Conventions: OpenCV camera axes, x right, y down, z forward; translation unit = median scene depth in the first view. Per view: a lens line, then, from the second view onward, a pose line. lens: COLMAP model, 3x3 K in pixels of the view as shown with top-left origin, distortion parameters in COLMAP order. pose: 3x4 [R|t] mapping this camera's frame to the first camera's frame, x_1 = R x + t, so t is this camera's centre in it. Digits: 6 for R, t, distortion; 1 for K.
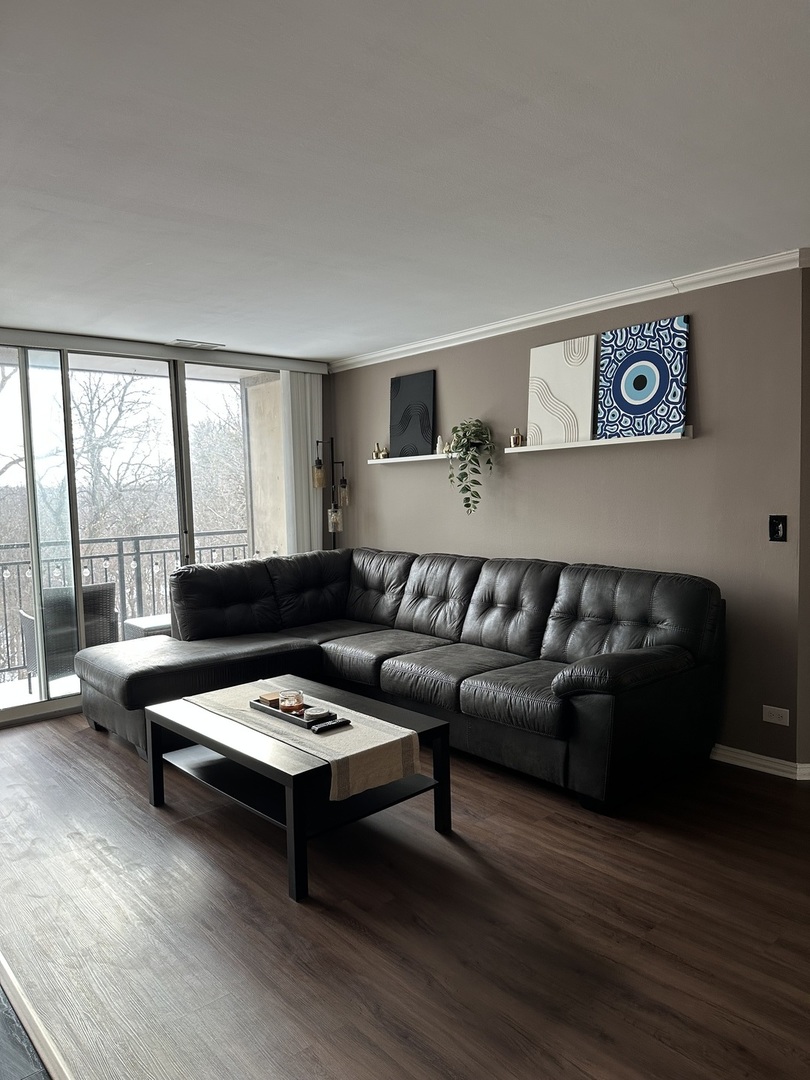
lens RADIAL K [[765.3, 0, 415.7], [0, 765.3, 538.0], [0, 0, 1]] dist [0.061430, -0.069142]
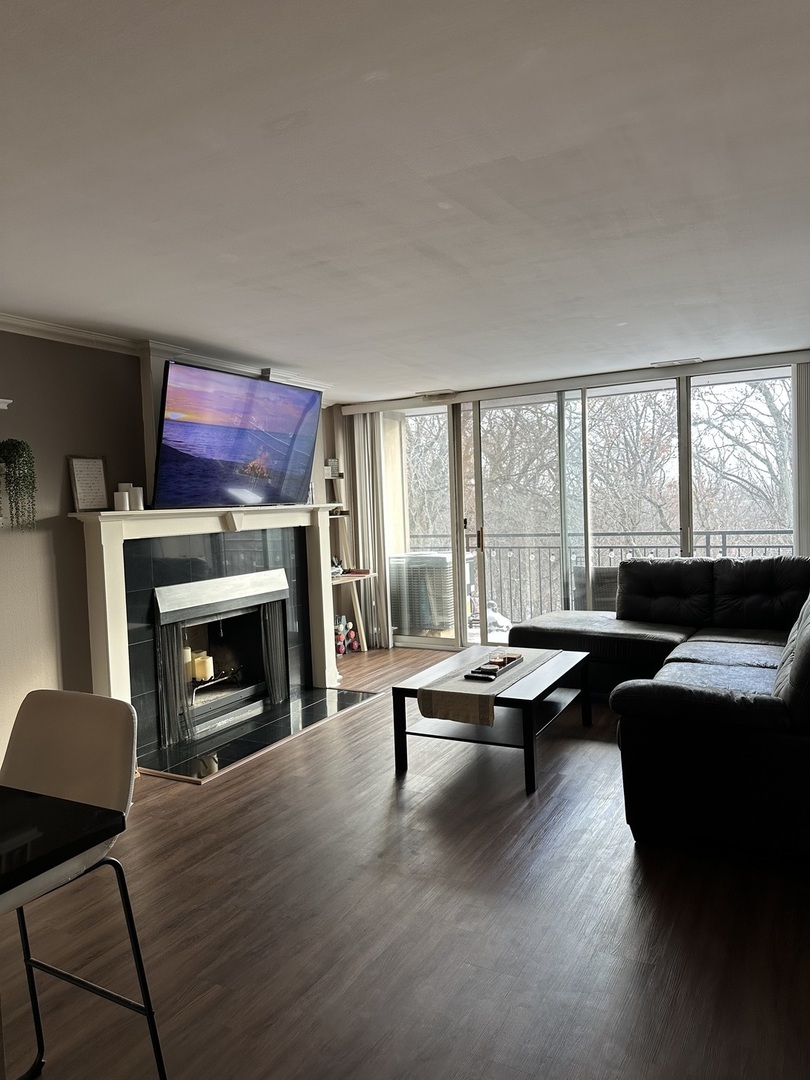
lens RADIAL K [[765.3, 0, 403.0], [0, 765.3, 545.0], [0, 0, 1]] dist [0.061430, -0.069142]
pose [[0.328535, 0.061618, -0.942480, 0.706390], [-0.030160, 0.998045, 0.054738, -0.038911], [0.944010, 0.010442, 0.329751, 0.282521]]
